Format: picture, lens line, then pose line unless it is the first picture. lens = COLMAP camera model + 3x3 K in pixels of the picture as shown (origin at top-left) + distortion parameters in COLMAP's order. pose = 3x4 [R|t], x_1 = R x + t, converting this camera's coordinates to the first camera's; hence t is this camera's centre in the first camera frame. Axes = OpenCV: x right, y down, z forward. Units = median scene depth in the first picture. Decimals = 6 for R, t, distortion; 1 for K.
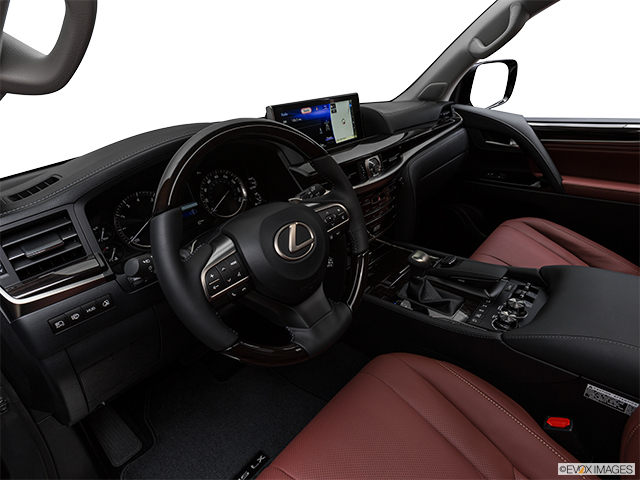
lens RADIAL K [[346.9, 0, 320.0], [0, 346.9, 240.0], [0, 0, 1]] dist [0.002153, 0.001199]
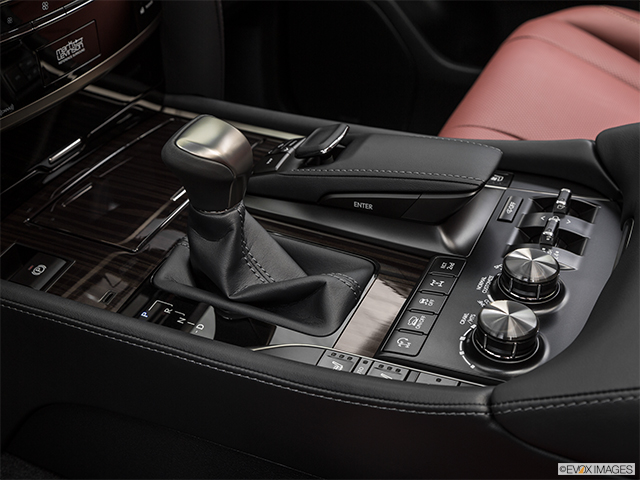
lens RADIAL K [[809.0, 0, 320.0], [0, 809.0, 240.0], [0, 0, 1]] dist [0.010334, 0.042890]
pose [[0.960453, -0.128850, 0.246836, 0.201700], [0.088681, 0.981878, 0.167485, 0.027775], [-0.263943, -0.138972, 0.954474, 0.353331]]
